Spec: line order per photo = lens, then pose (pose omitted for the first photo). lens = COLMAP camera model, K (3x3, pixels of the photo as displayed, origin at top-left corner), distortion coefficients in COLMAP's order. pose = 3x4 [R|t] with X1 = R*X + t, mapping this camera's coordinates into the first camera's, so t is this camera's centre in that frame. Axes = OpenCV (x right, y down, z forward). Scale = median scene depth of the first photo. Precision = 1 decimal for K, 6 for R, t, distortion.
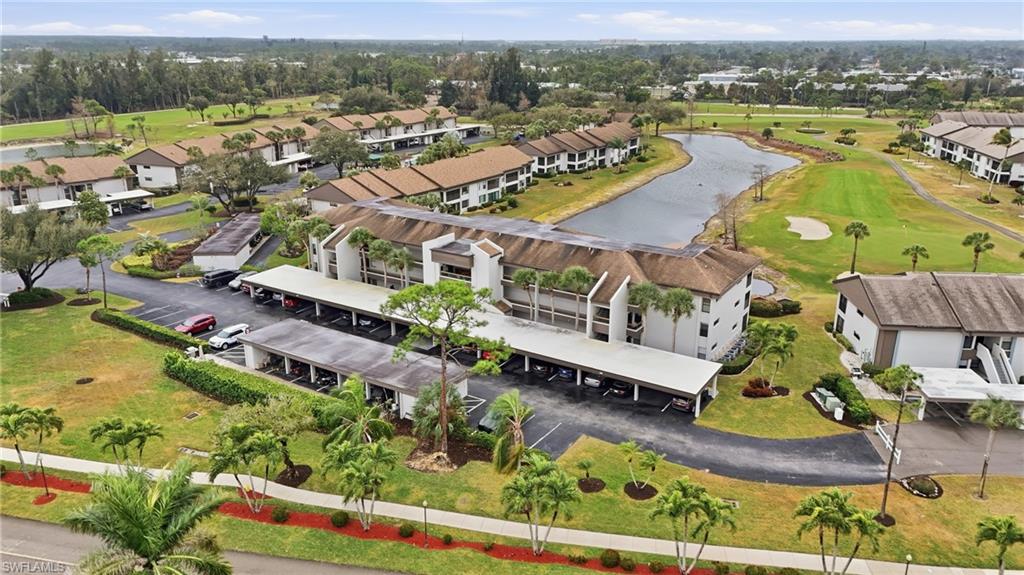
lens RADIAL K [[748.9, 0, 512.0], [0, 748.9, 287.5], [0, 0, 1]] dist [0.090699, -0.102363]
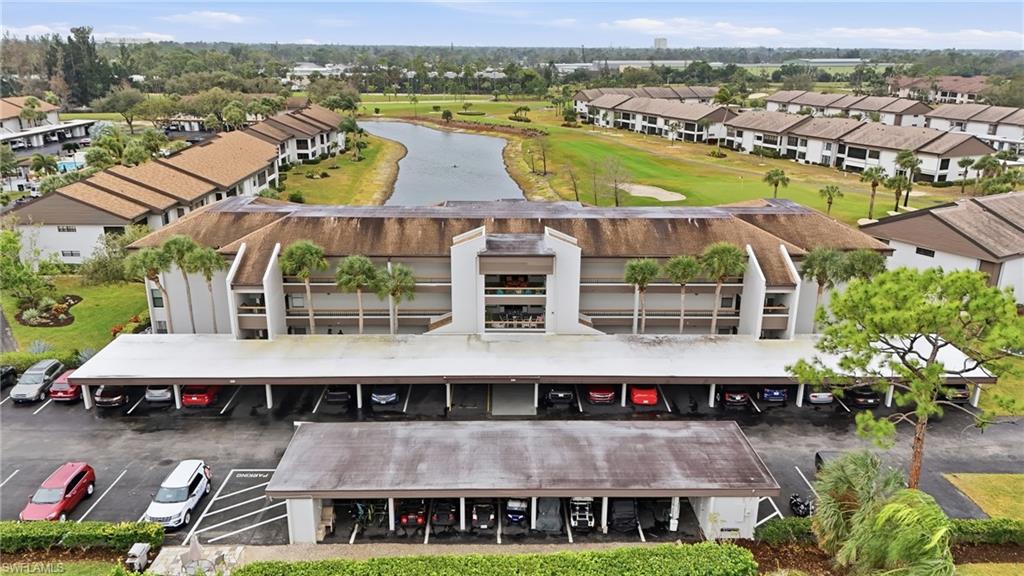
lens RADIAL K [[748.9, 0, 512.0], [0, 748.9, 288.0], [0, 0, 1]] dist [0.090699, -0.102363]
pose [[0.828467, -0.167261, 0.534477, -0.371065], [0.169598, 0.984476, 0.045200, -0.041857], [-0.533740, 0.053200, 0.843974, 0.411210]]
